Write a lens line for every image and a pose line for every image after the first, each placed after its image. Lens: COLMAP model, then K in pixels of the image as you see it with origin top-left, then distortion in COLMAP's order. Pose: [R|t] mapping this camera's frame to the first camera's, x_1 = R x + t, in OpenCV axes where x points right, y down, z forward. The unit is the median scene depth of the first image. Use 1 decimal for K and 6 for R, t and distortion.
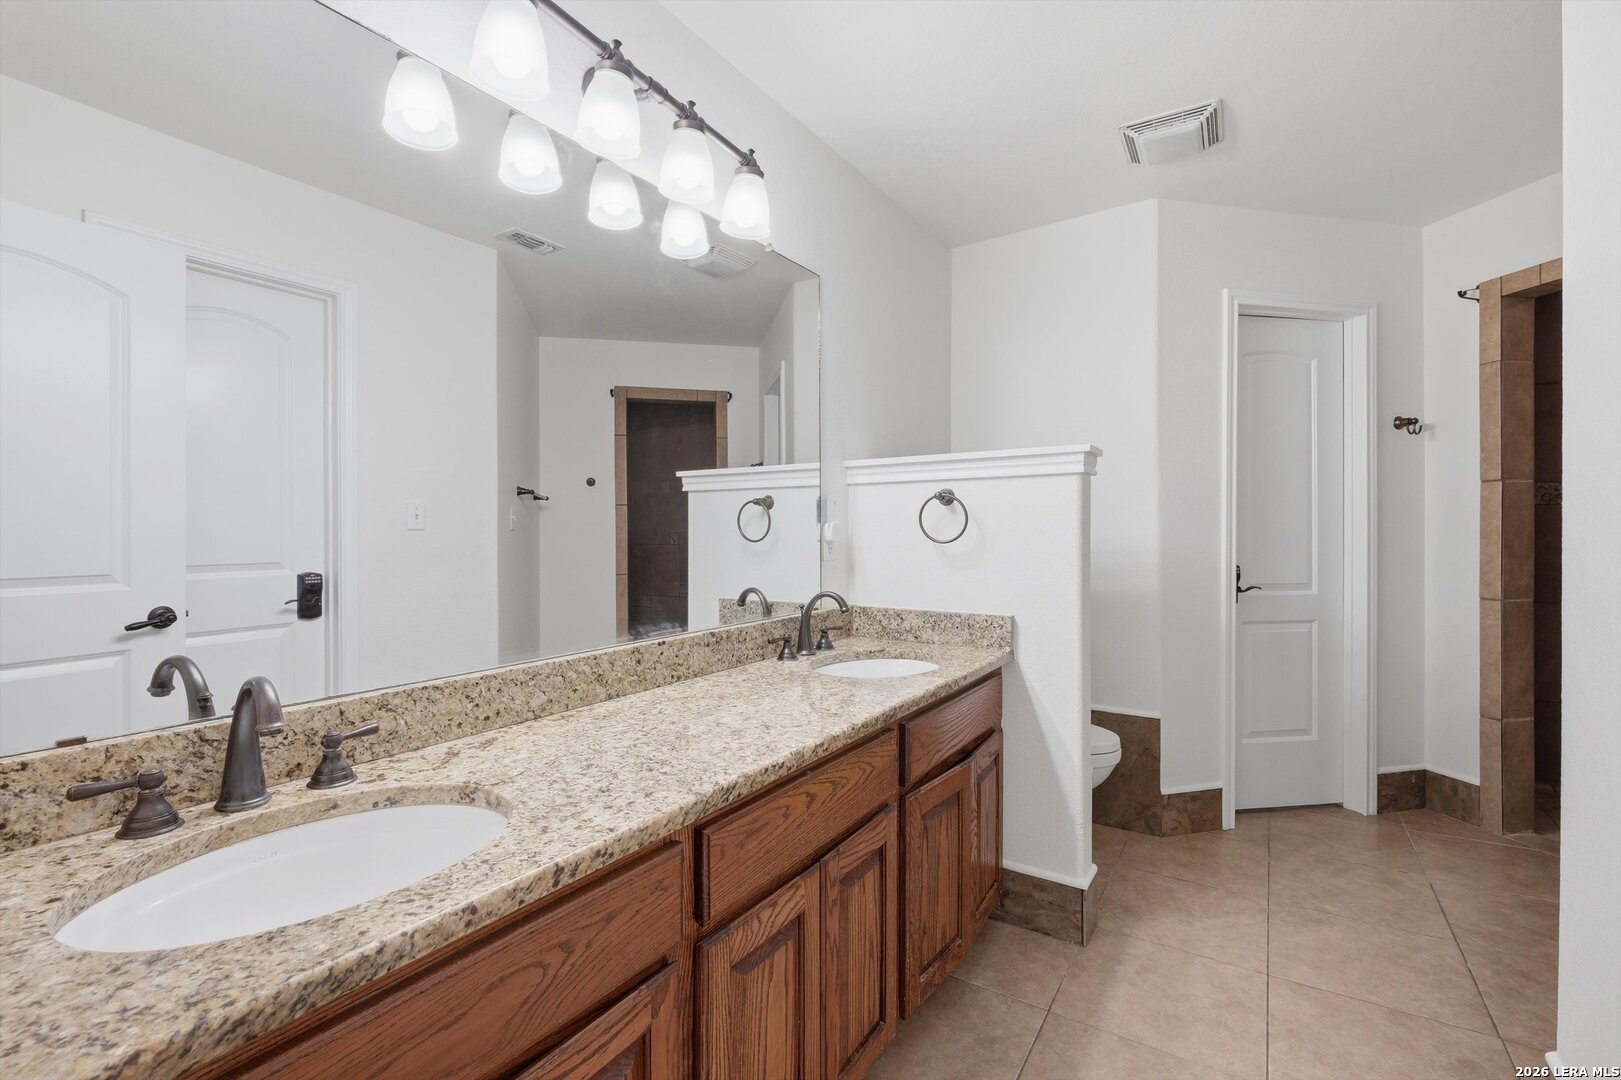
lens RADIAL K [[707.9, 0, 803.1], [0, 707.9, 534.3], [0, 0, 1]] dist [-0.005191, -0.001595]
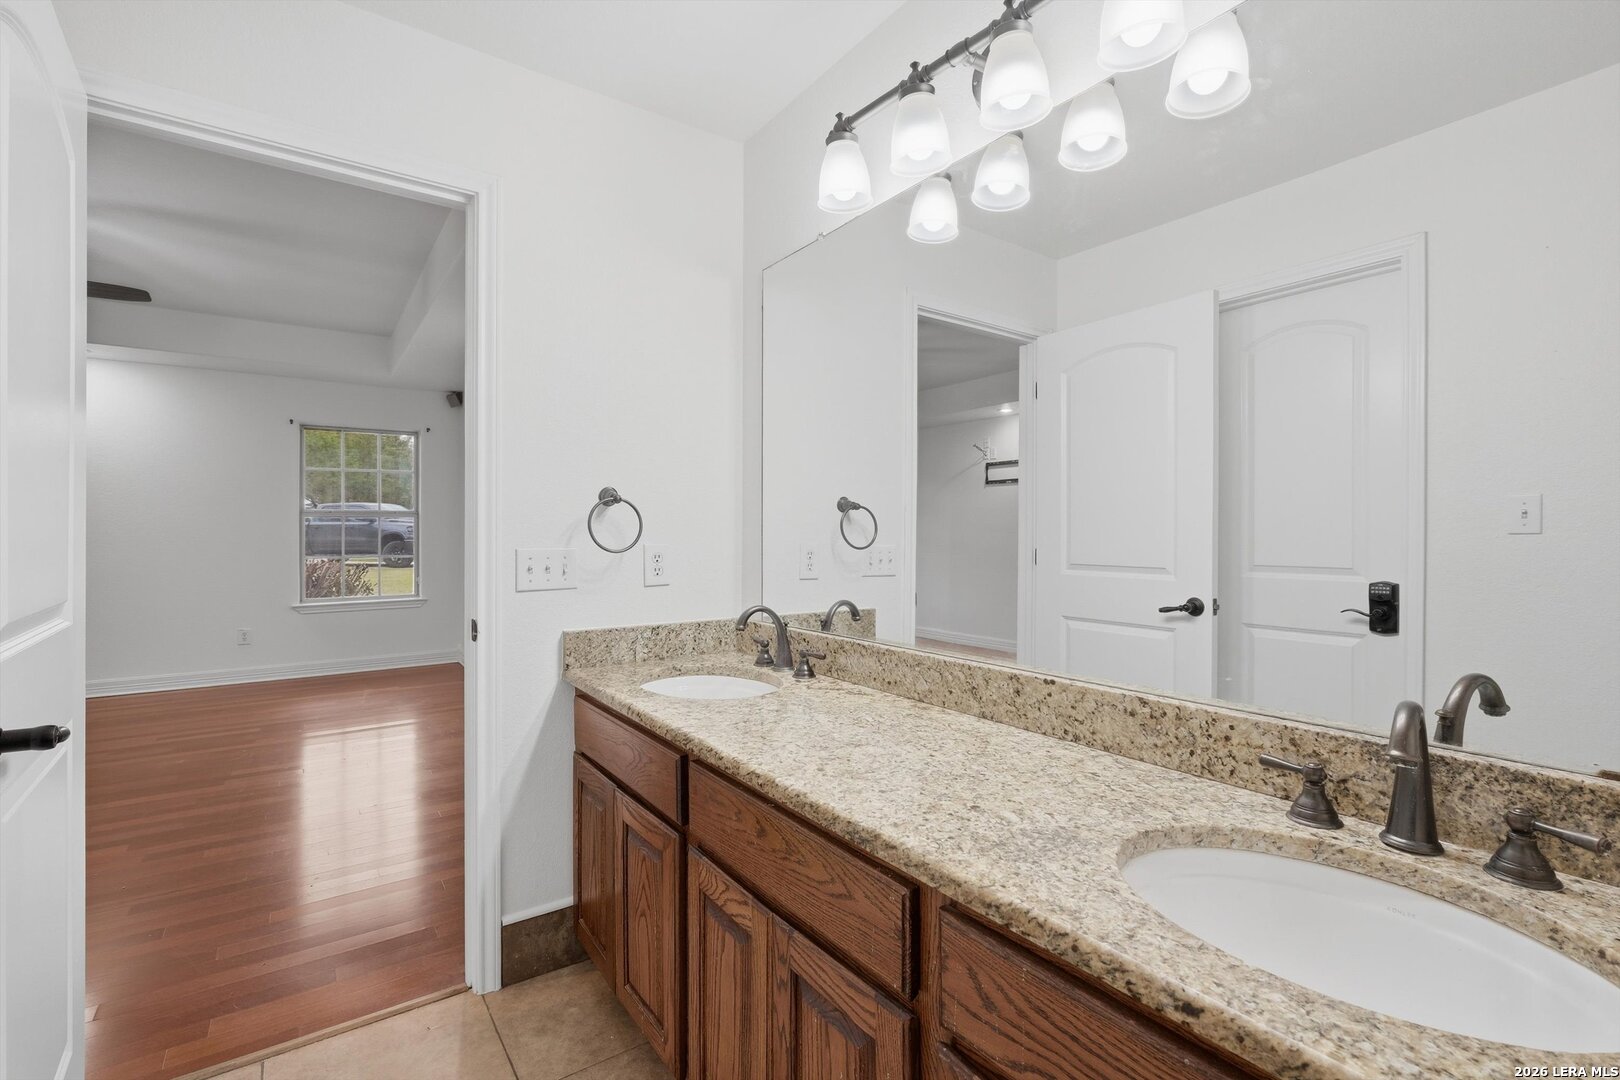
lens RADIAL K [[707.4, 0, 803.0], [0, 707.4, 531.7], [0, 0, 1]] dist [-0.005191, -0.001595]
pose [[-0.359425, 0.001003, -0.933173, 0.800495], [-0.003527, 0.999991, 0.002433, -0.018101], [0.933167, 0.004166, -0.359419, 1.292984]]
